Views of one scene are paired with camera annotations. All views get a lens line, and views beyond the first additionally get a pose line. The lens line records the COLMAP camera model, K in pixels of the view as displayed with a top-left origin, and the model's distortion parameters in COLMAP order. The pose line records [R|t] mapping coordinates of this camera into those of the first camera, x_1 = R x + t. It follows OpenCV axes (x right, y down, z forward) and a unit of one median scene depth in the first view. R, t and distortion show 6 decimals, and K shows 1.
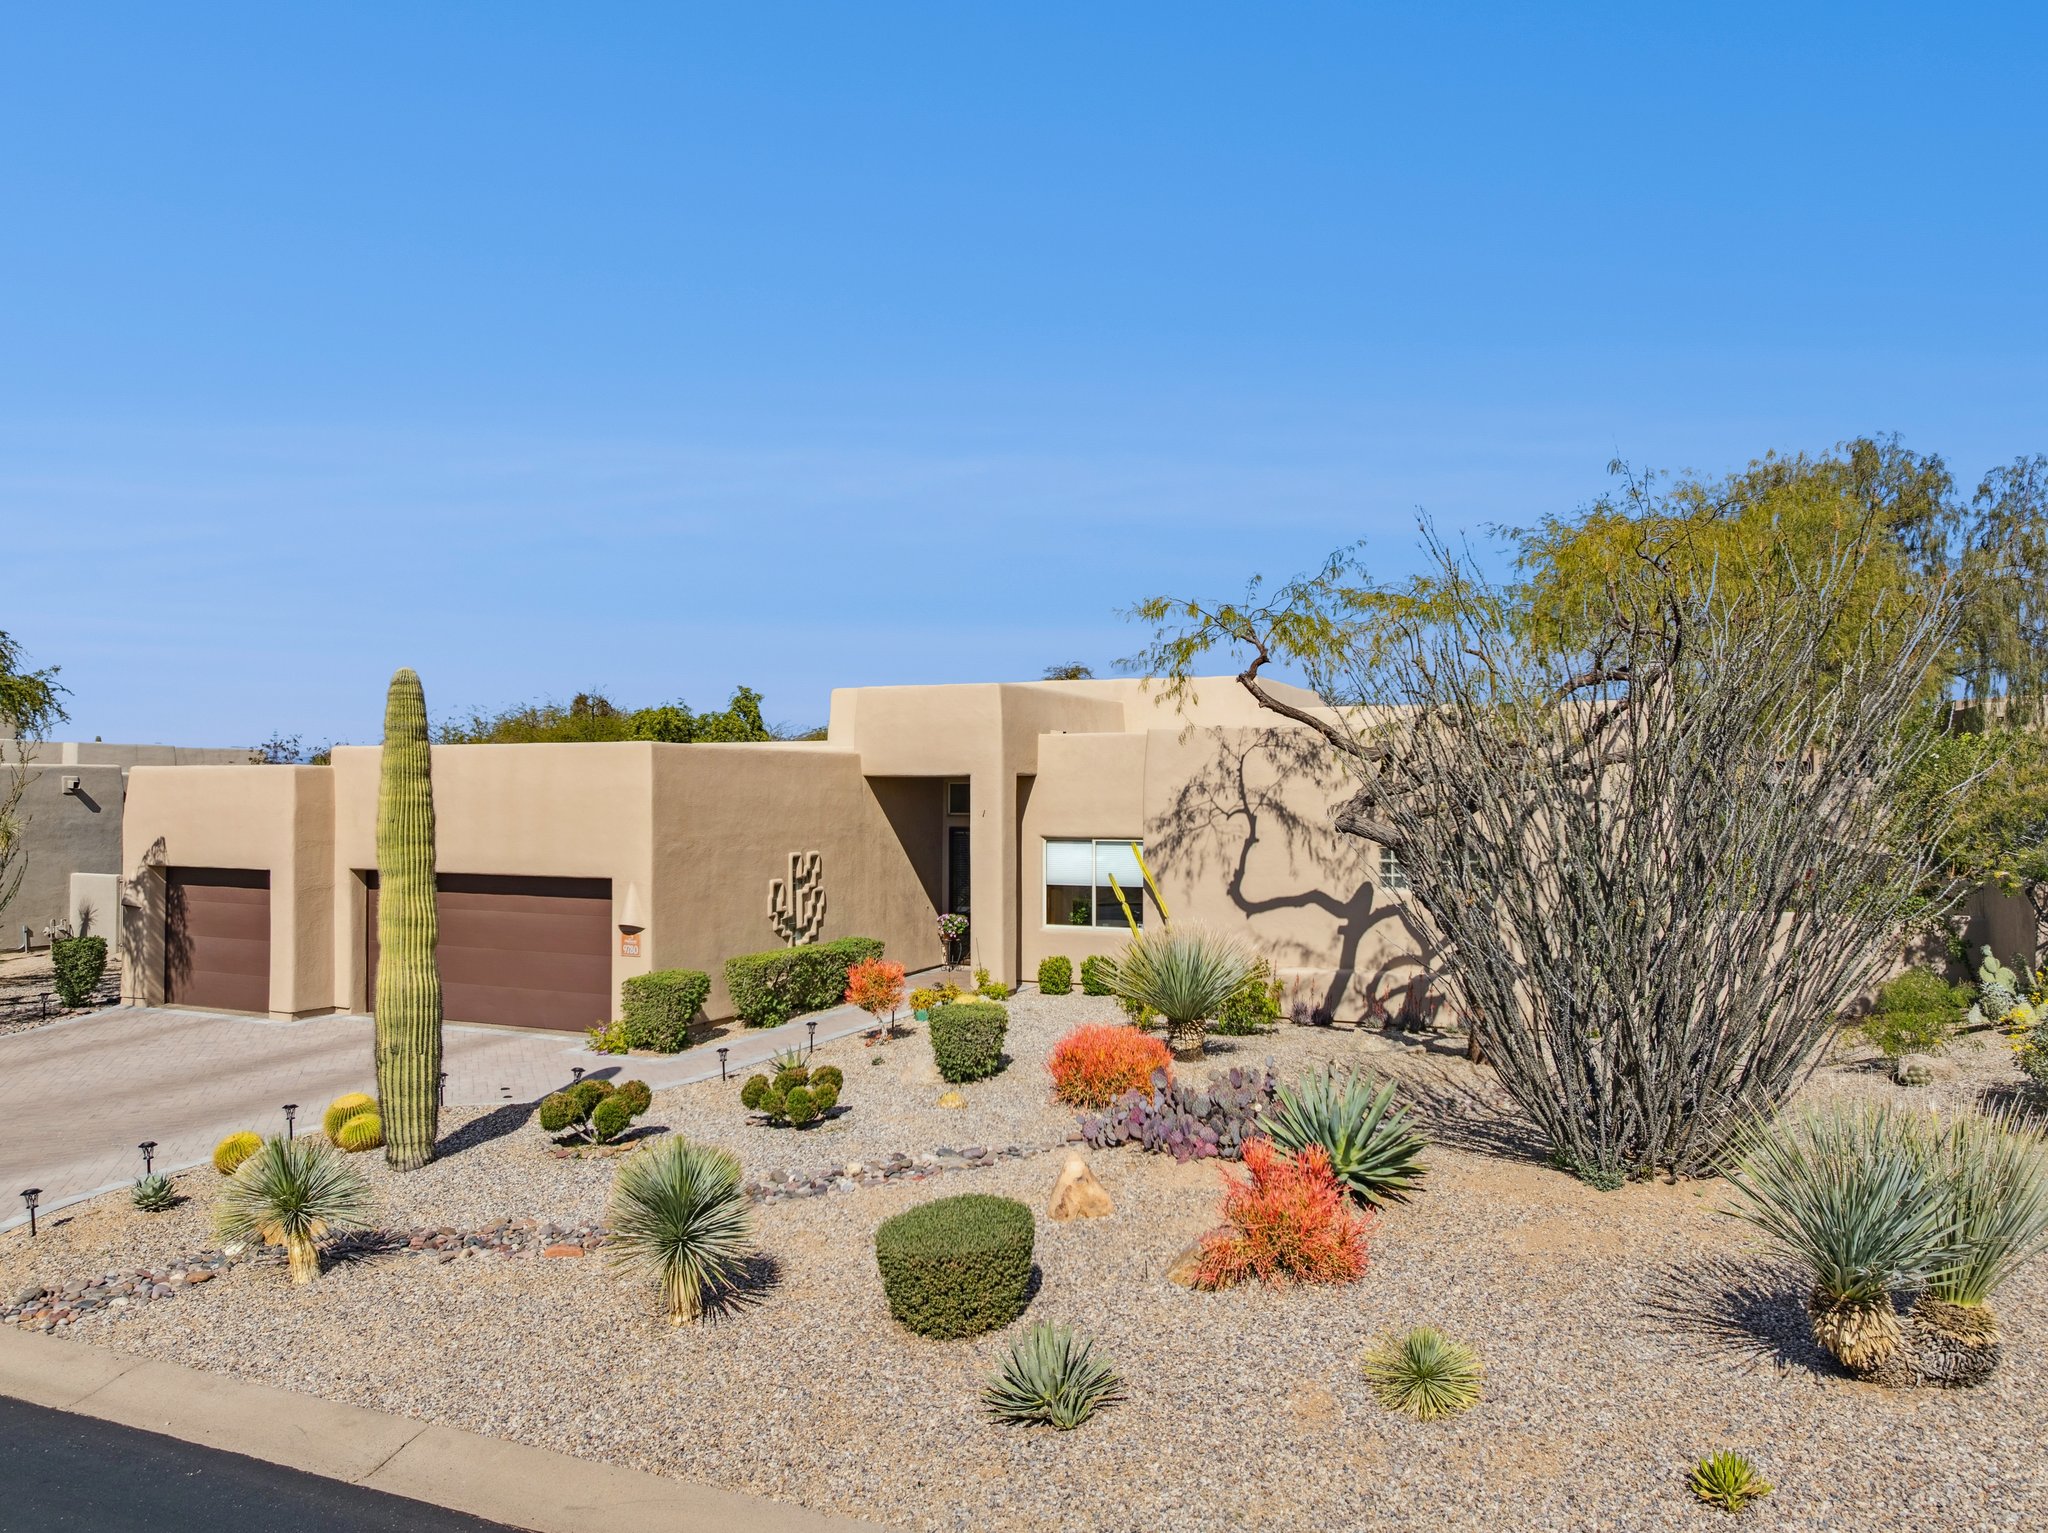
lens RADIAL K [[1211.8, 0, 1010.2], [0, 1211.8, 788.0], [0, 0, 1]] dist [-0.026226, -0.001405]
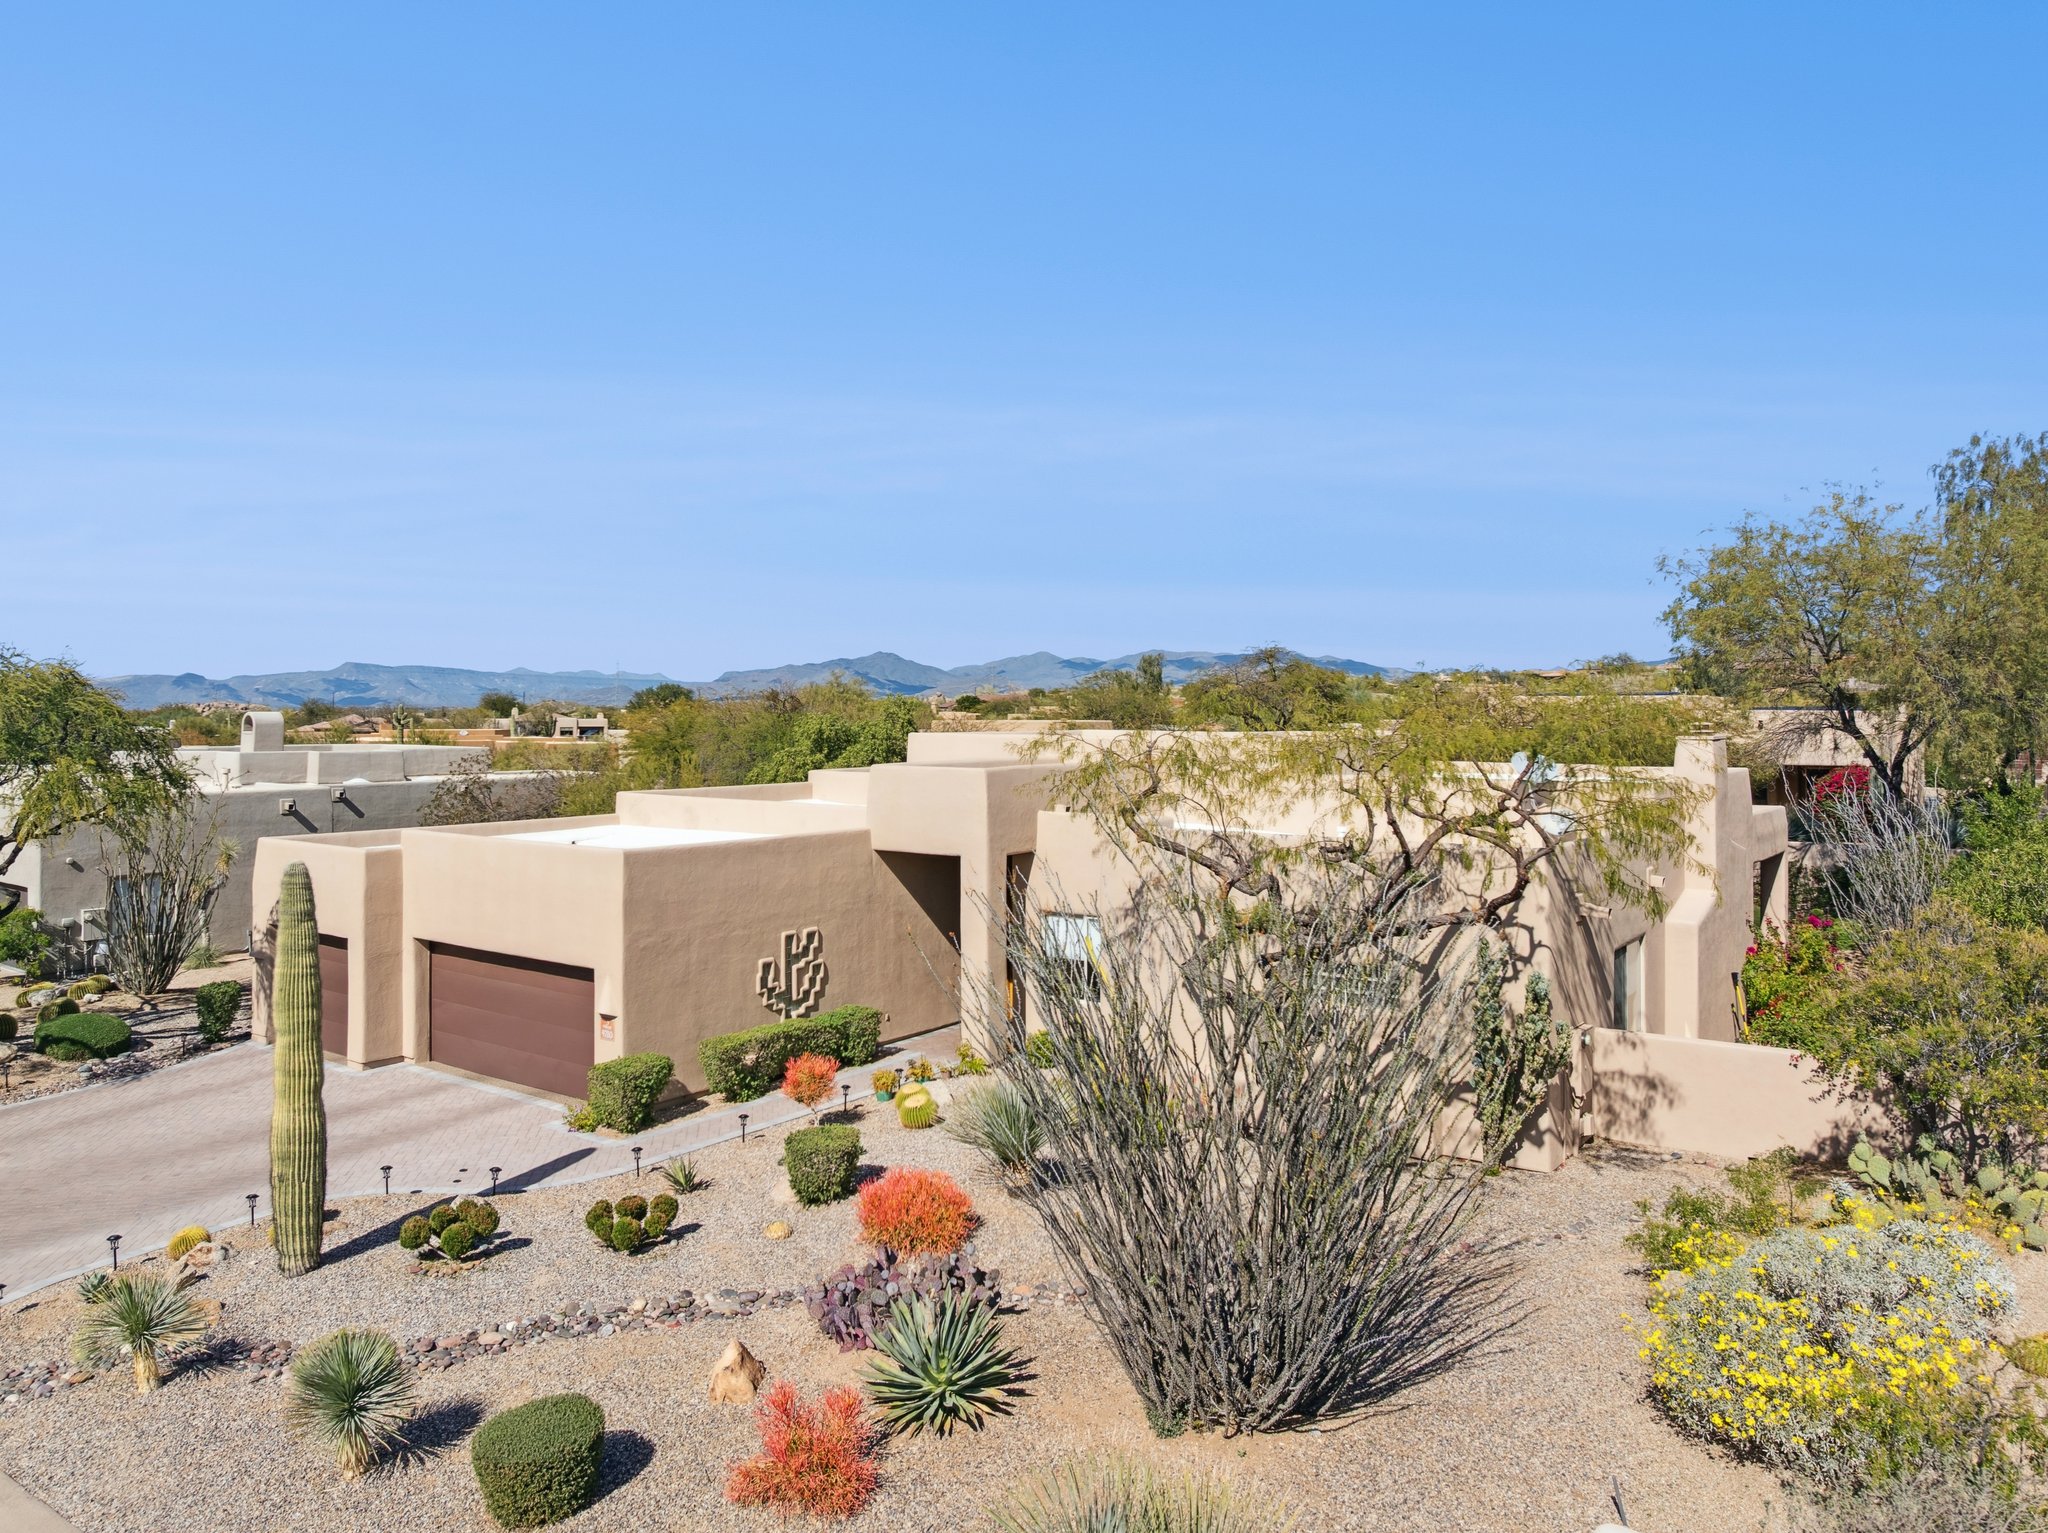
lens RADIAL K [[1211.8, 0, 1022.3], [0, 1211.8, 747.4], [0, 0, 1]] dist [-0.026226, -0.001405]
pose [[0.984267, 0.001492, -0.176683, 0.226756], [-0.002332, 0.999987, -0.004548, -0.110942], [0.176674, 0.004888, 0.984257, -0.031326]]
